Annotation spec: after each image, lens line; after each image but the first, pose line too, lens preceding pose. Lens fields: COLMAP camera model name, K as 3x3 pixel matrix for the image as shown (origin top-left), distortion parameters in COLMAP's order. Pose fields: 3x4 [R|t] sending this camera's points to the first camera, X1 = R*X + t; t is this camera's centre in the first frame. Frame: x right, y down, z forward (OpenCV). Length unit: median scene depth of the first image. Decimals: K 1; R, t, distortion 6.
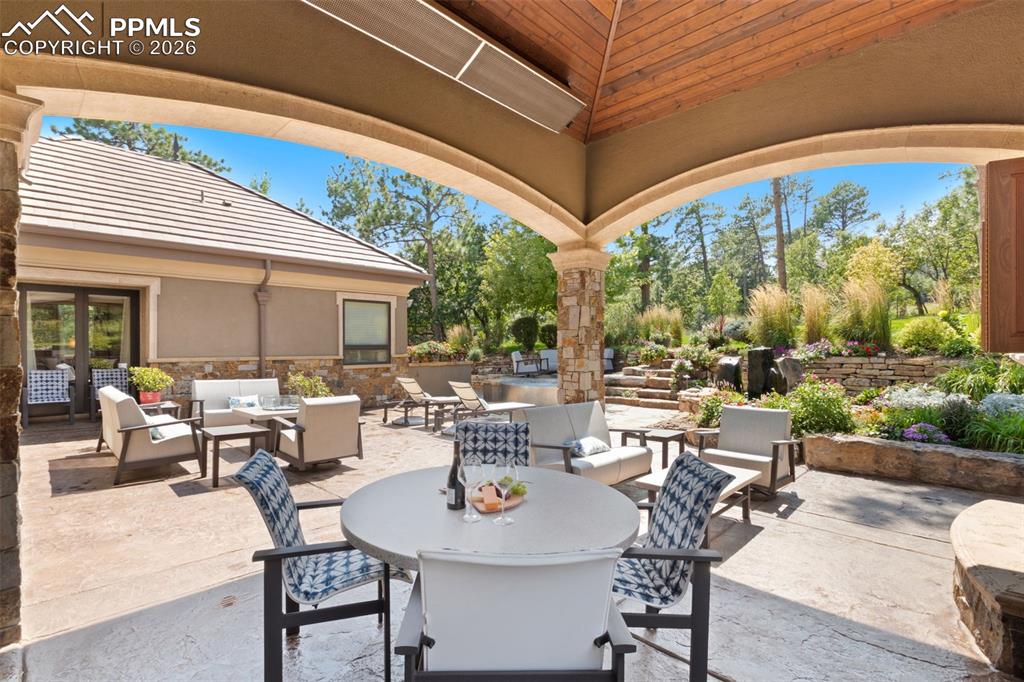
lens RADIAL K [[475.2, 0, 510.5], [0, 475.2, 344.6], [0, 0, 1]] dist [-0.001843, -0.001420]
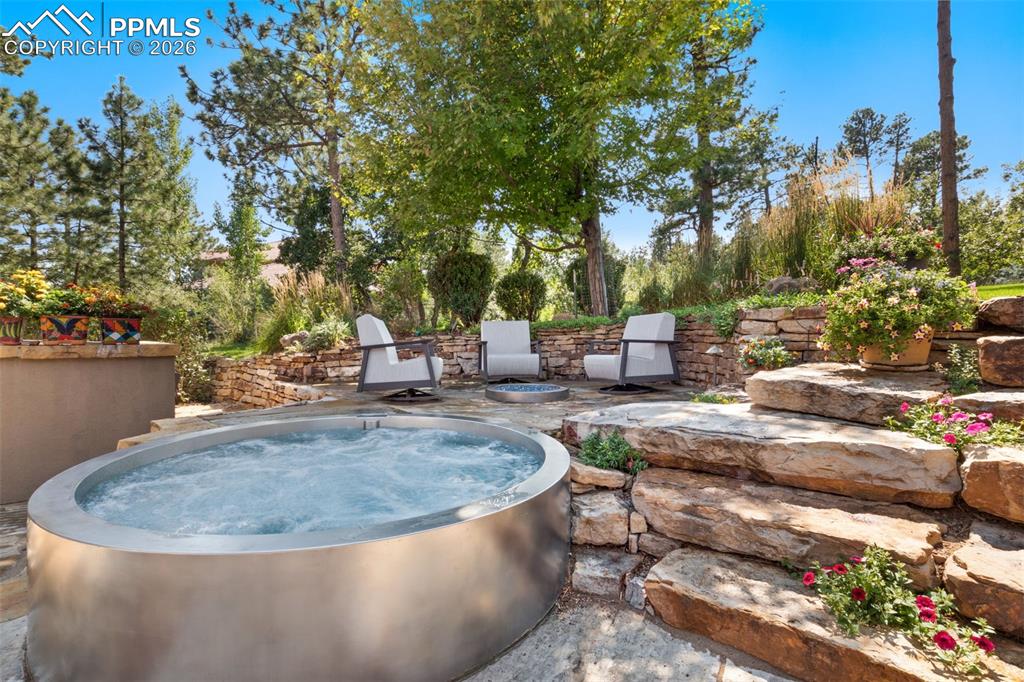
lens RADIAL K [[475.2, 0, 509.0], [0, 475.2, 338.8], [0, 0, 1]] dist [-0.001843, -0.001420]
pose [[0.998809, 0.006344, -0.048380, 0.094255], [-0.006291, 0.999979, 0.001247, 0.021837], [0.048387, -0.000941, 0.998828, 0.534758]]
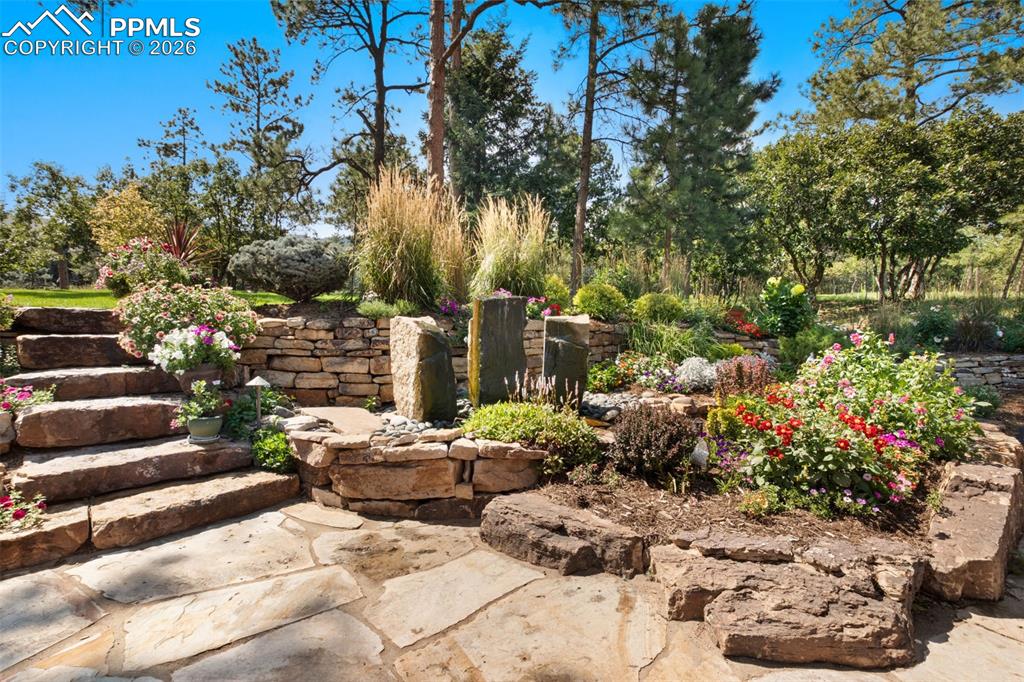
lens RADIAL K [[475.2, 0, 508.7], [0, 475.2, 339.5], [0, 0, 1]] dist [-0.001843, -0.001420]
pose [[-0.008169, 0.001198, 0.999966, 0.036399], [-0.000571, 0.999999, -0.001202, 0.022250], [-0.999966, -0.000581, -0.008169, 0.486377]]
